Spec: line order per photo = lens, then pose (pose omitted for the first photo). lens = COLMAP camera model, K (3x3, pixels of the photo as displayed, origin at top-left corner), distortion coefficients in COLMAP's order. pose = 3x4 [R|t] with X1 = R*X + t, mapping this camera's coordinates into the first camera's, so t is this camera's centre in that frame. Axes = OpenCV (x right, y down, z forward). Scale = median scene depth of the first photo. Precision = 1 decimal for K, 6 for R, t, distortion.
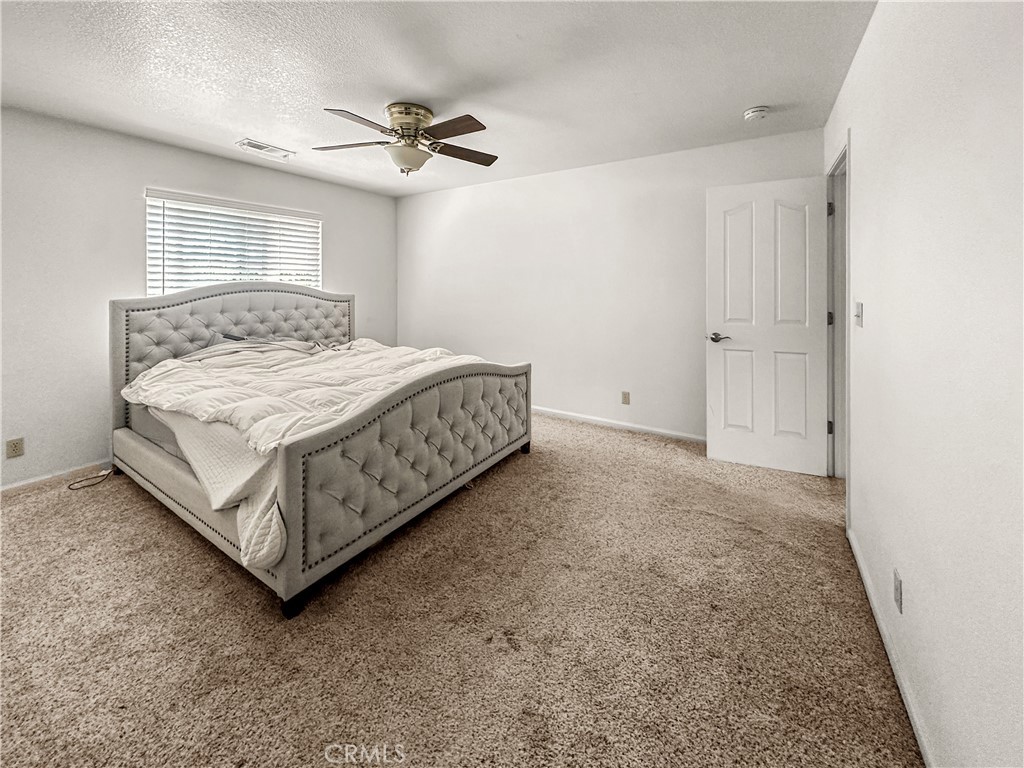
lens RADIAL K [[435.8, 0, 500.8], [0, 435.8, 394.0], [0, 0, 1]] dist [-0.001807, -0.000098]
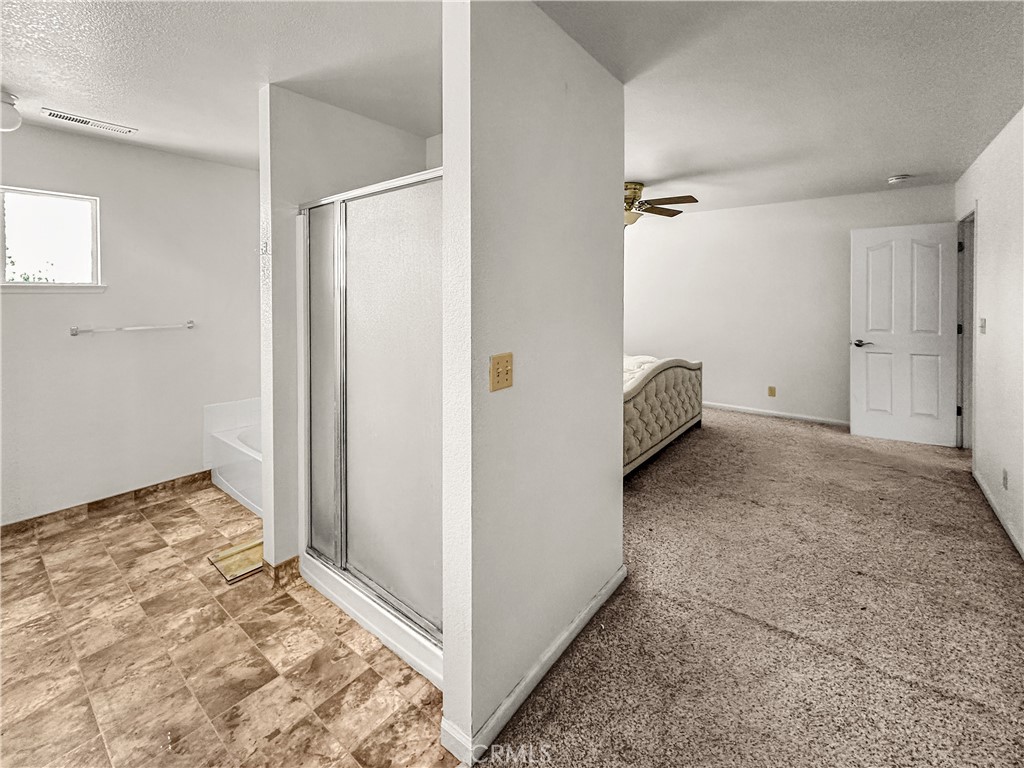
lens RADIAL K [[435.8, 0, 500.8], [0, 435.8, 394.0], [0, 0, 1]] dist [-0.001807, -0.000098]
pose [[0.987212, 0.027554, -0.157012, -0.403898], [-0.031345, 0.999273, -0.021721, 0.095103], [0.156300, 0.026365, 0.987358, -0.513605]]
